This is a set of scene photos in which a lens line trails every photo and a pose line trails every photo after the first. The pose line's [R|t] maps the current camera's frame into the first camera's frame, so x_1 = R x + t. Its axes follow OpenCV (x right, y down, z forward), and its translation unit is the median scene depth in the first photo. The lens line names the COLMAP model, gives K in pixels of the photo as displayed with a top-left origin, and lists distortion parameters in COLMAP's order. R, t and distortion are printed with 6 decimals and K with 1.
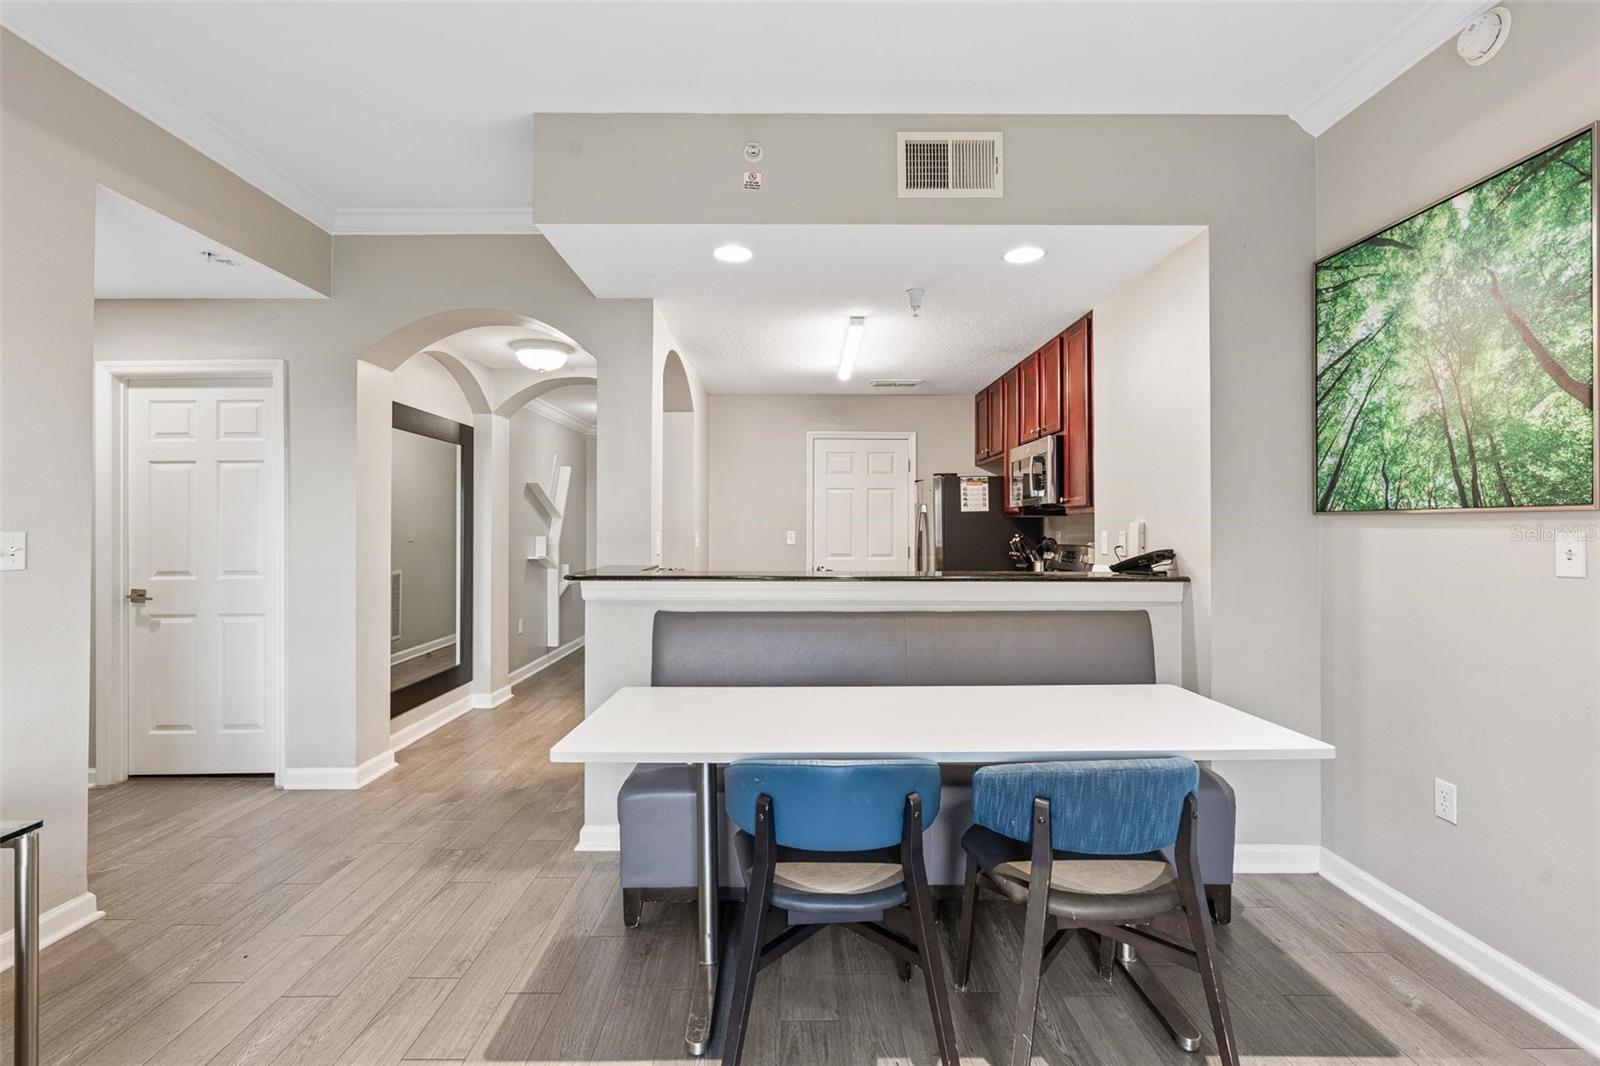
lens RADIAL K [[718.9, 0, 796.5], [0, 718.9, 521.4], [0, 0, 1]] dist [-0.002872, 0.000575]
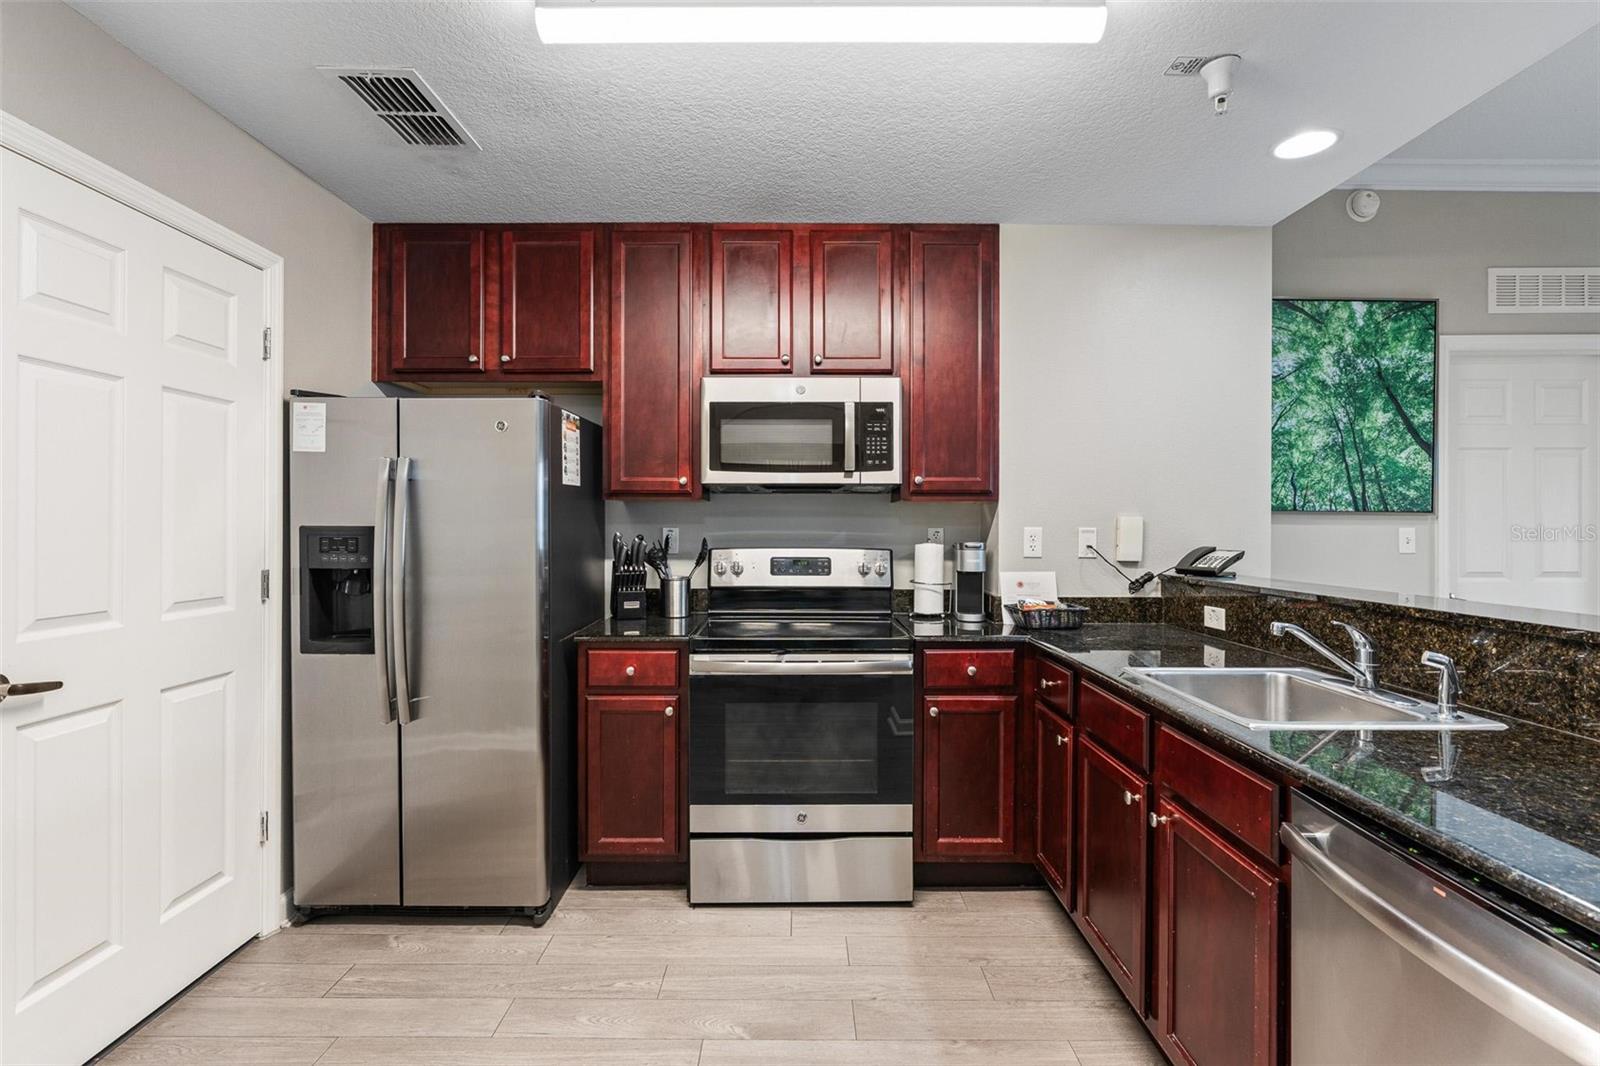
lens RADIAL K [[723.7, 0, 797.6], [0, 723.7, 526.0], [0, 0, 1]] dist [-0.004403, 0.000320]
pose [[0.008947, -0.001899, 0.999958, -0.526360], [-0.014308, 0.999896, 0.002027, 0.022729], [-0.999858, -0.014326, 0.008919, 1.921894]]
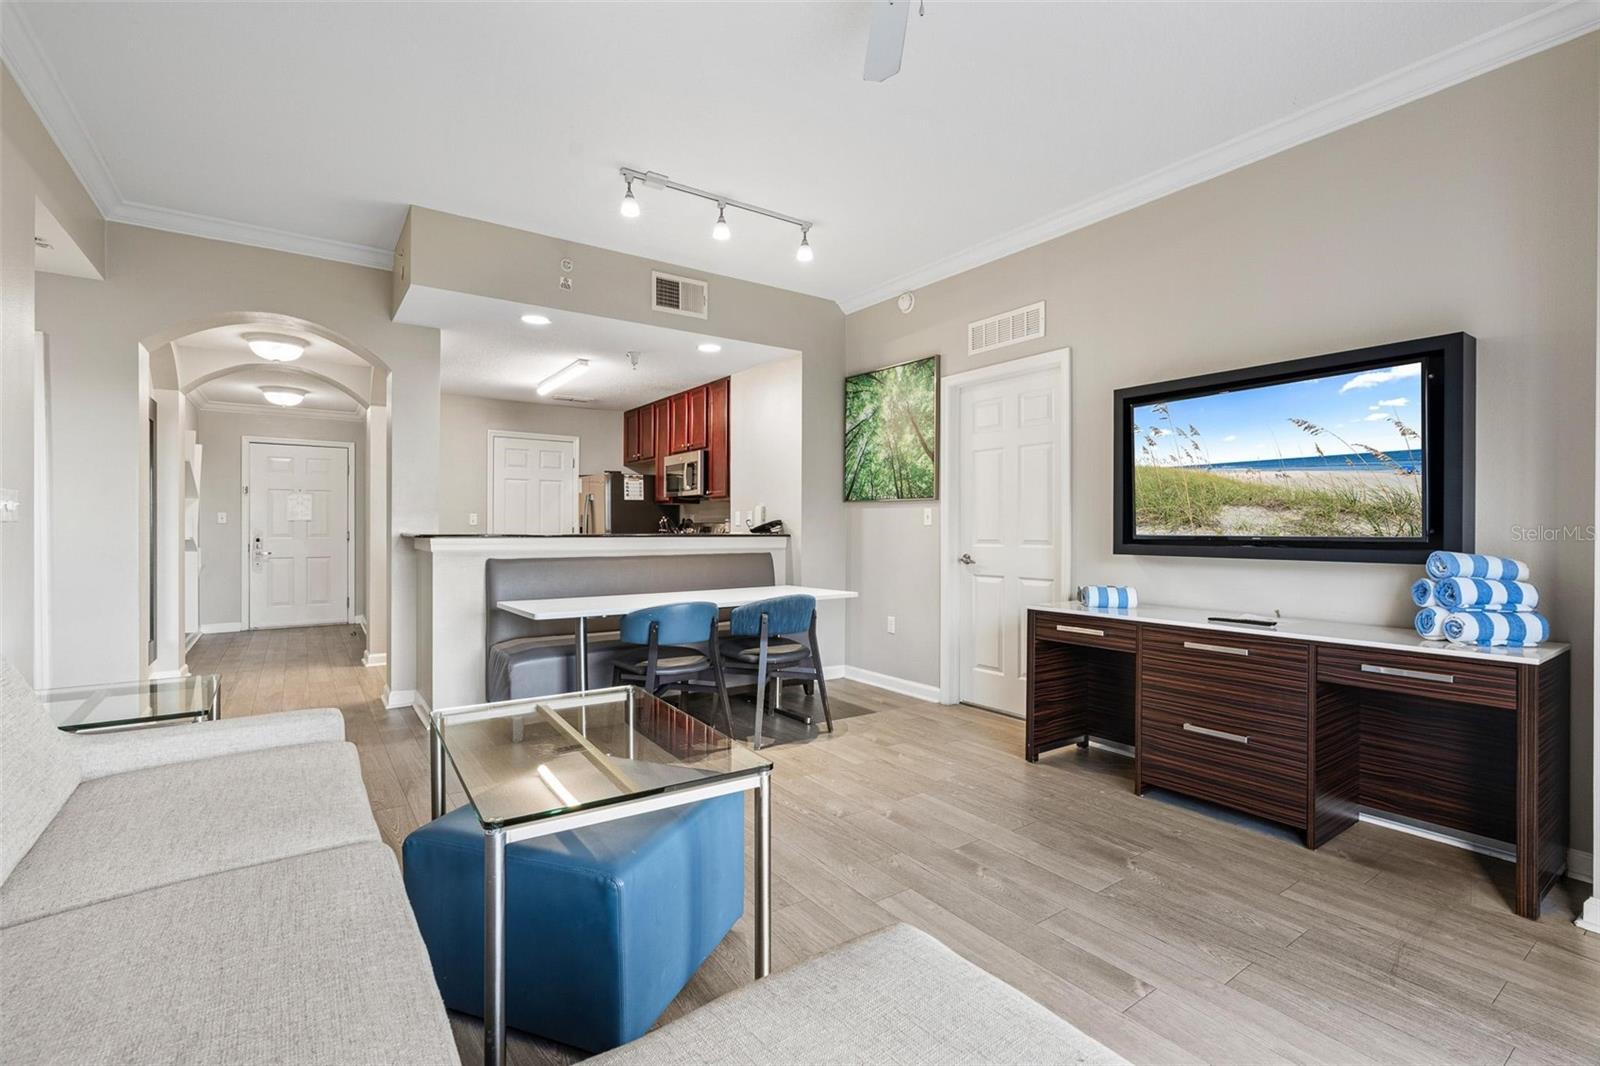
lens RADIAL K [[723.7, 0, 797.6], [0, 723.7, 526.0], [0, 0, 1]] dist [-0.004403, 0.000320]
pose [[0.823212, 0.003848, 0.567721, -0.627595], [-0.009853, 0.999923, 0.007509, 0.050526], [-0.567649, -0.011775, 0.823187, -0.700199]]
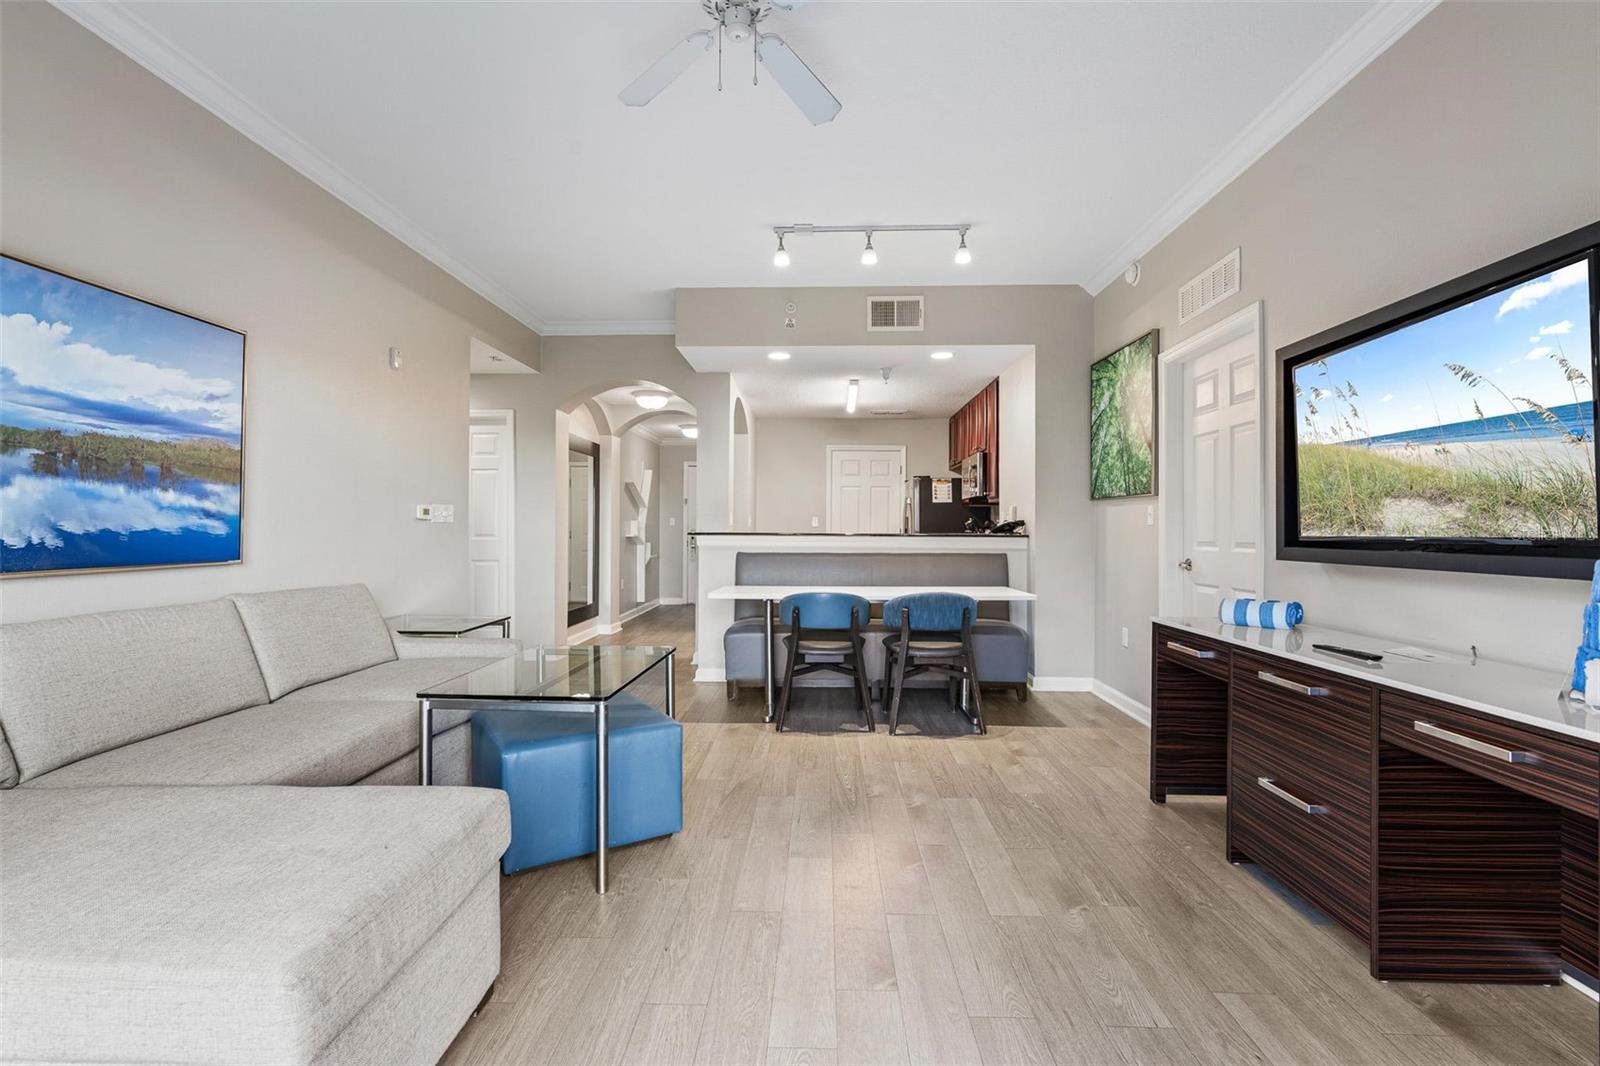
lens RADIAL K [[723.7, 0, 797.6], [0, 723.7, 526.0], [0, 0, 1]] dist [-0.004403, 0.000320]
pose [[0.999107, 0.003890, -0.042076, 0.045793], [-0.003544, 0.999959, 0.008302, 0.050875], [0.042106, -0.008145, 0.999080, -1.045910]]
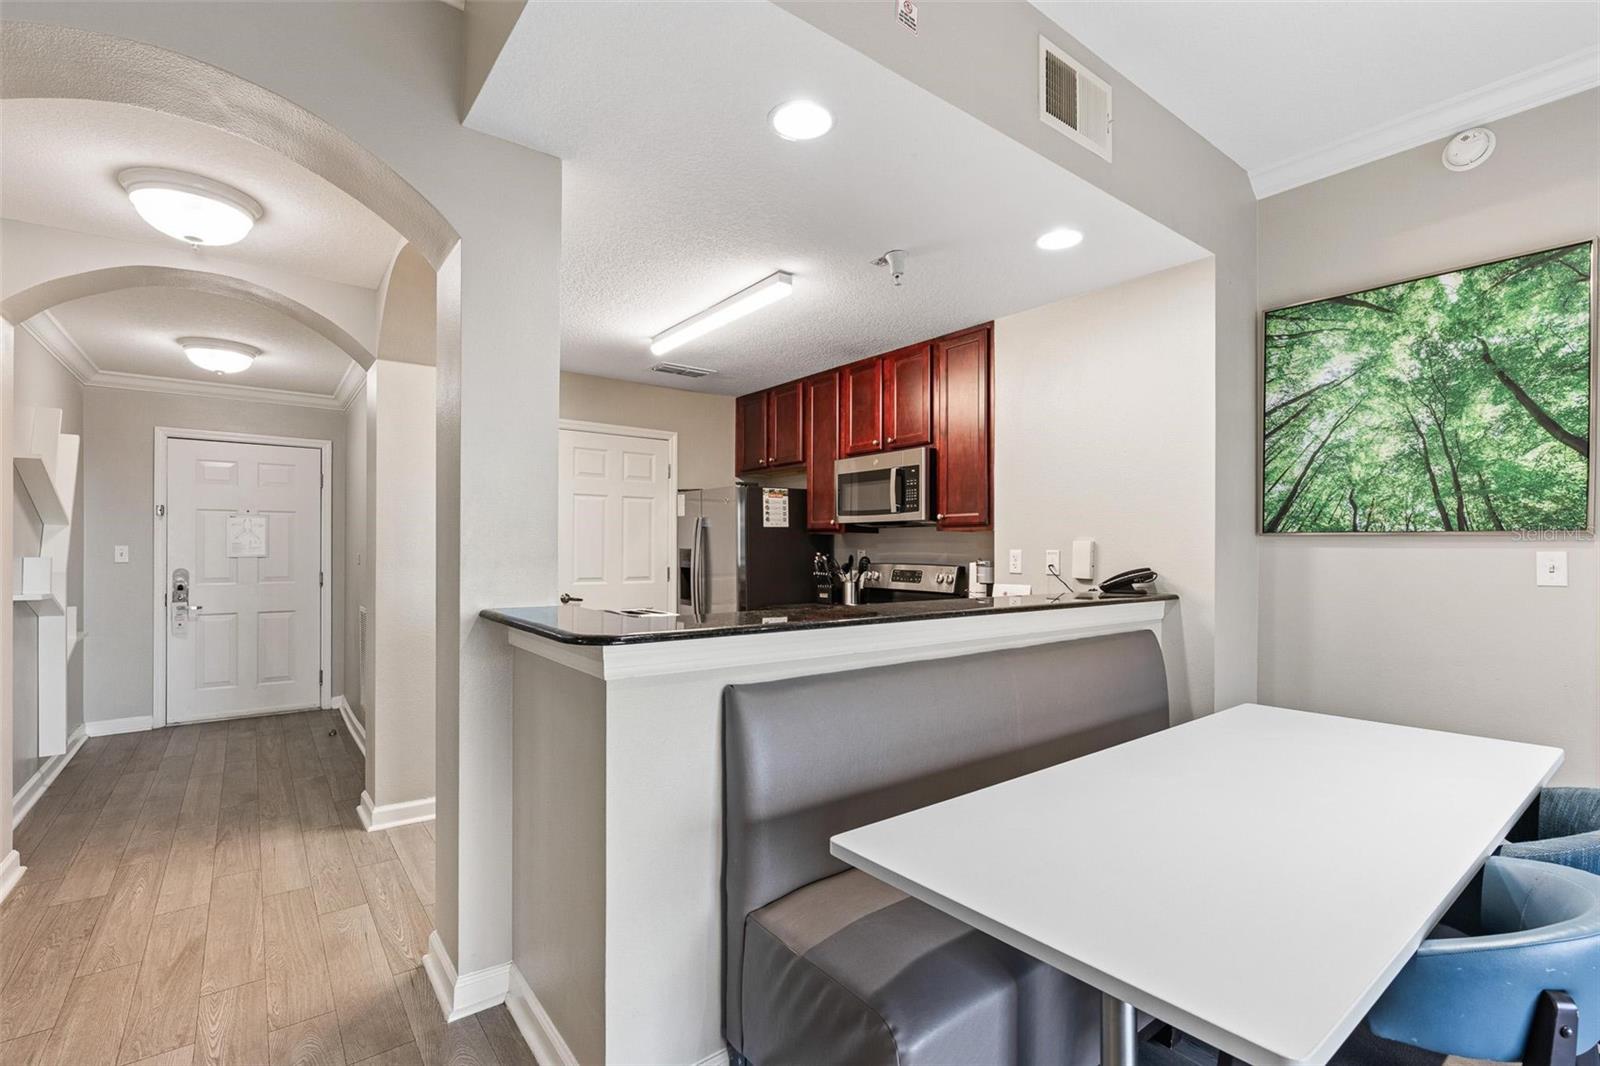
lens RADIAL K [[721.1, 0, 796.6], [0, 721.1, 545.5], [0, 0, 1]] dist [-0.003026, 0.001202]
pose [[0.796661, 0.004090, 0.604413, -0.618814], [-0.009715, 0.999935, 0.006039, 0.007875], [-0.604348, -0.010683, 0.796649, 0.618499]]
